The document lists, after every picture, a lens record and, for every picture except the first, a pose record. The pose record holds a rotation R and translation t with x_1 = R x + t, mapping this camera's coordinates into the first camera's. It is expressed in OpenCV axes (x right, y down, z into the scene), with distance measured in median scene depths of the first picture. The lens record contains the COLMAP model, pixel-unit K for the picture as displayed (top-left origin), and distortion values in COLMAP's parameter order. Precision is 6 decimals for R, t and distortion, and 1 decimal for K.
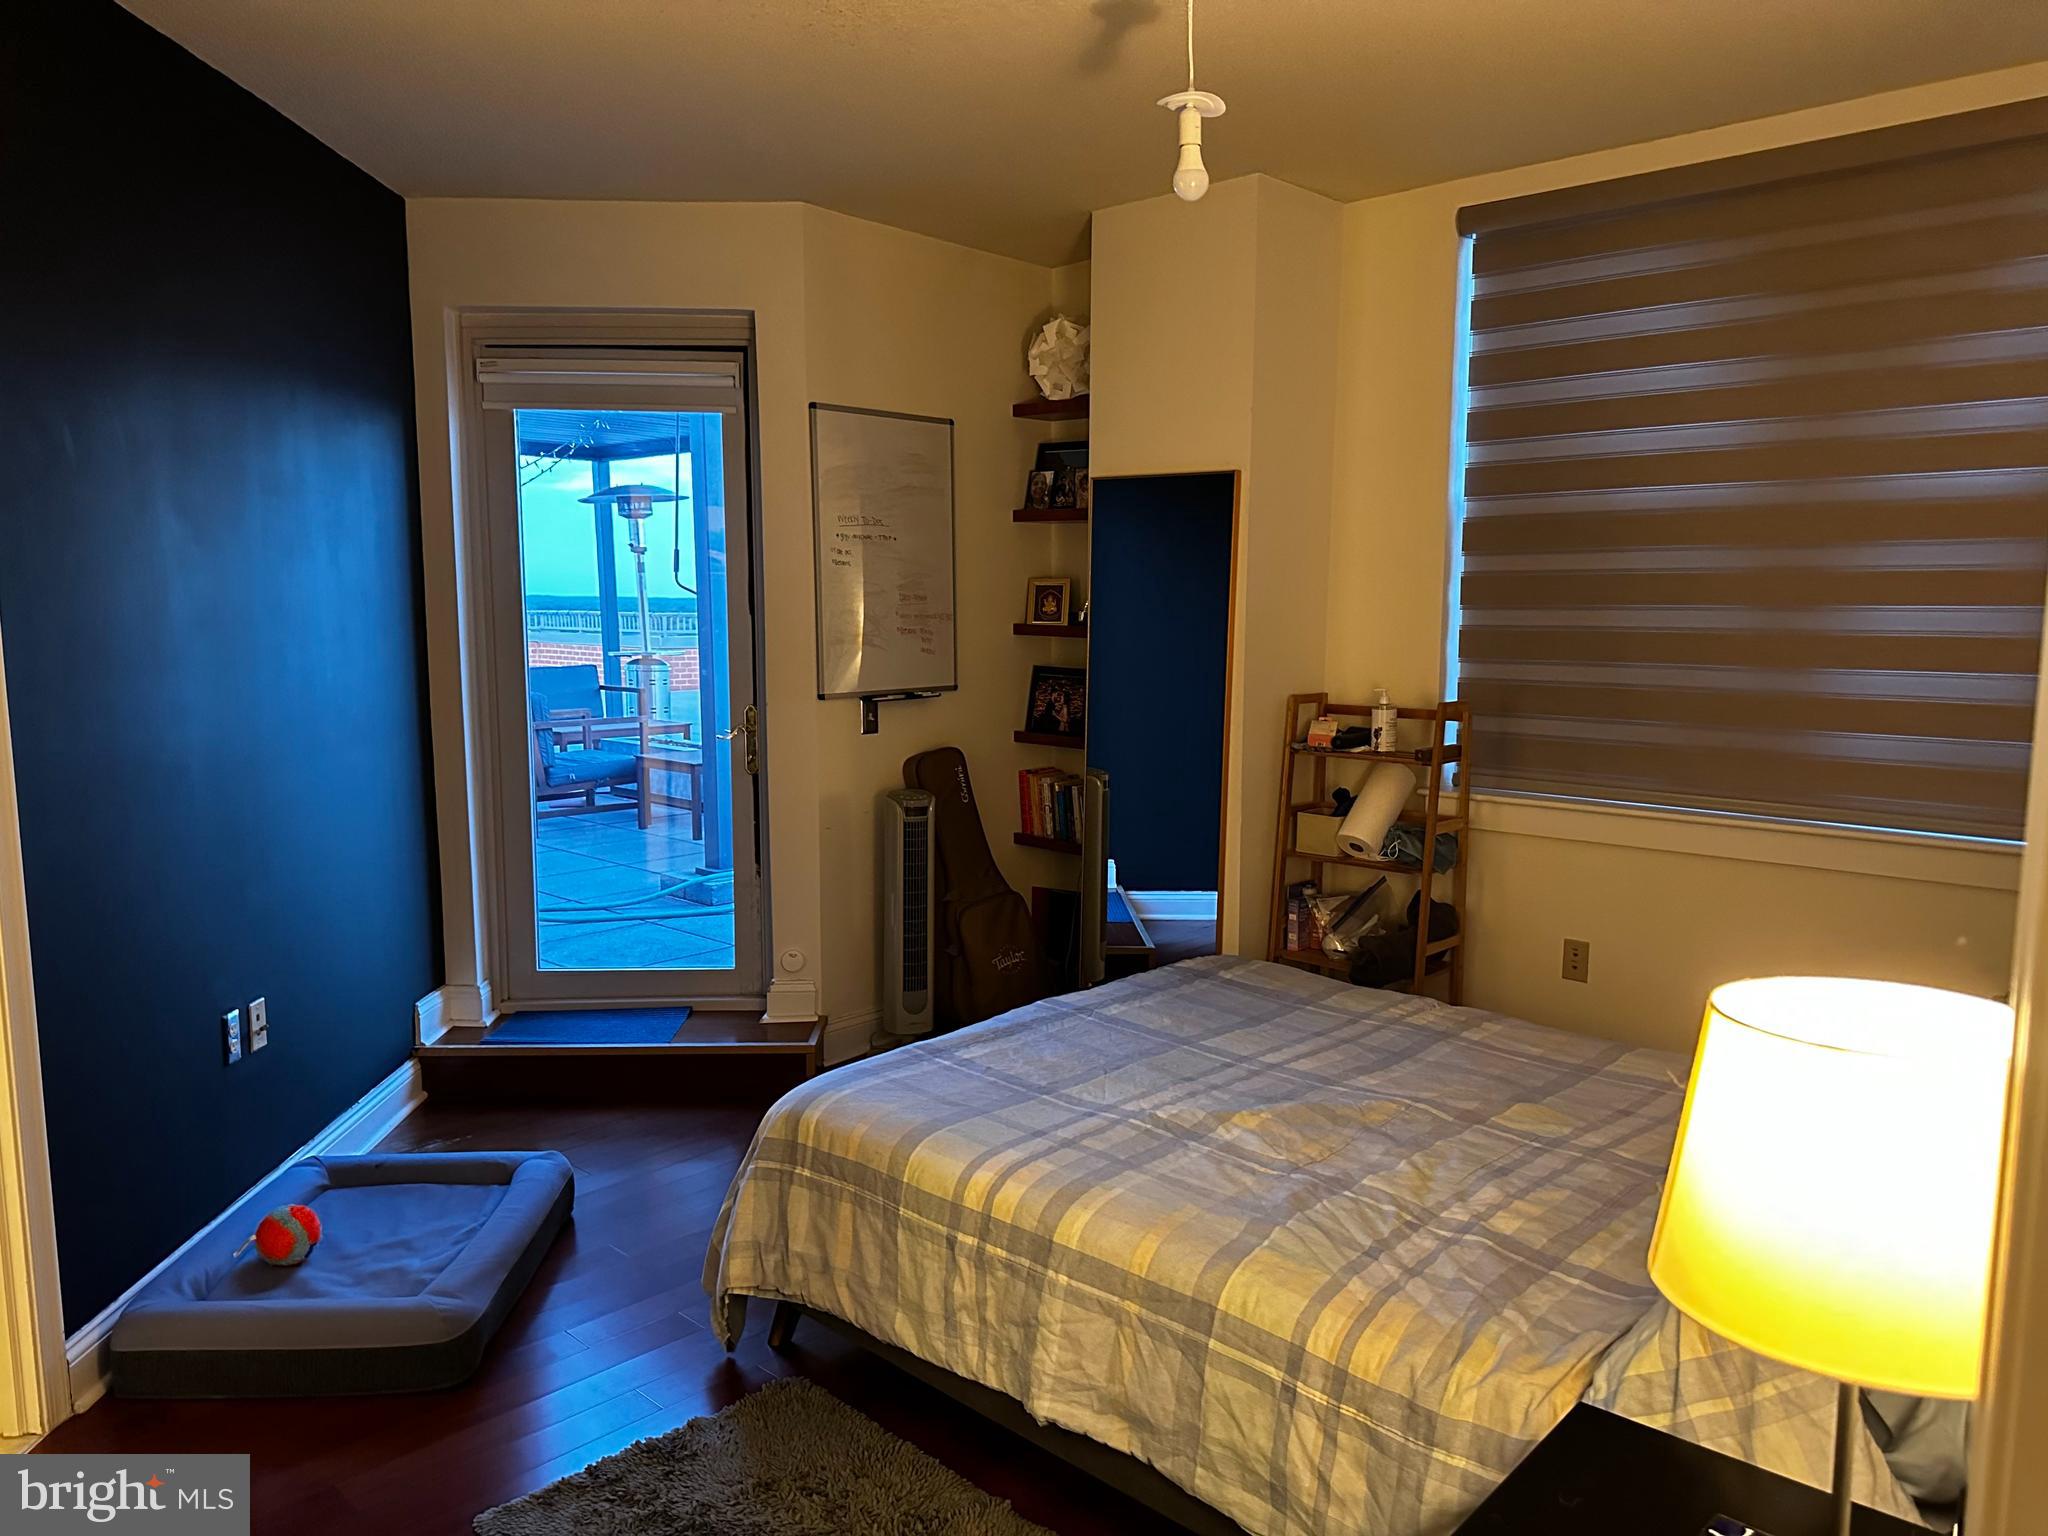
lens RADIAL K [[1439.8, 0, 1024.0], [0, 1439.8, 768.0], [0, 0, 1]] dist [0.136821, -0.232888]
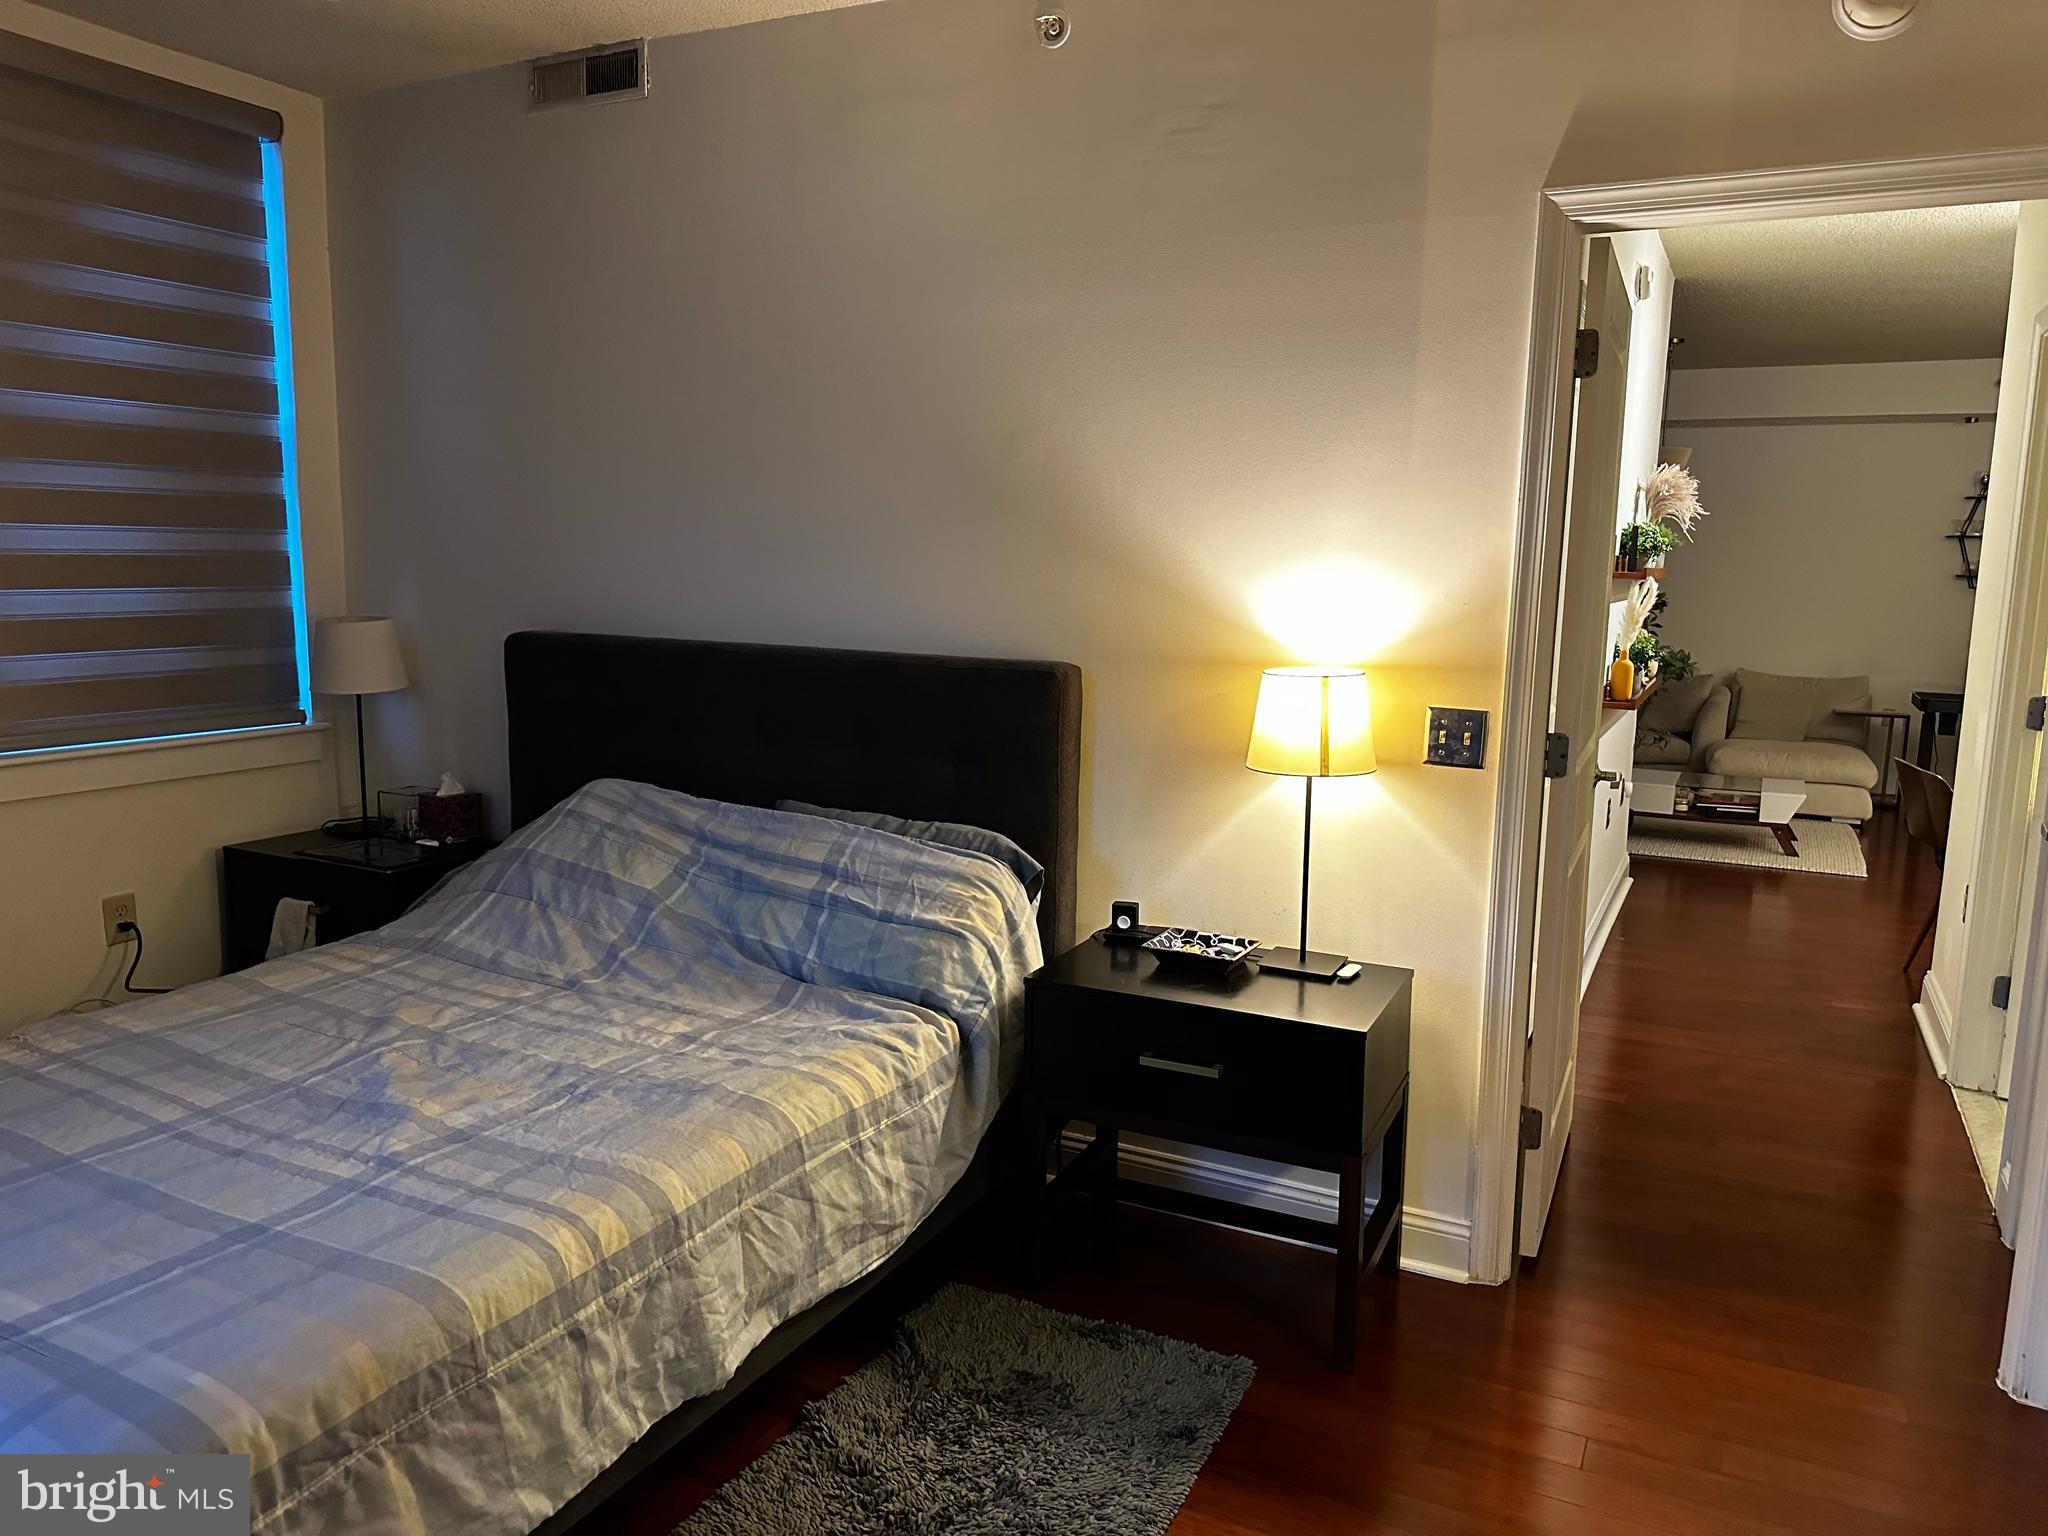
lens RADIAL K [[1439.8, 0, 1024.0], [0, 1439.8, 768.0], [0, 0, 1]] dist [0.136821, -0.232888]
pose [[-0.284168, -0.146052, 0.947585, -0.766694], [0.098187, 0.978700, 0.180292, -0.084648], [-0.953734, 0.144274, -0.263775, 0.868500]]
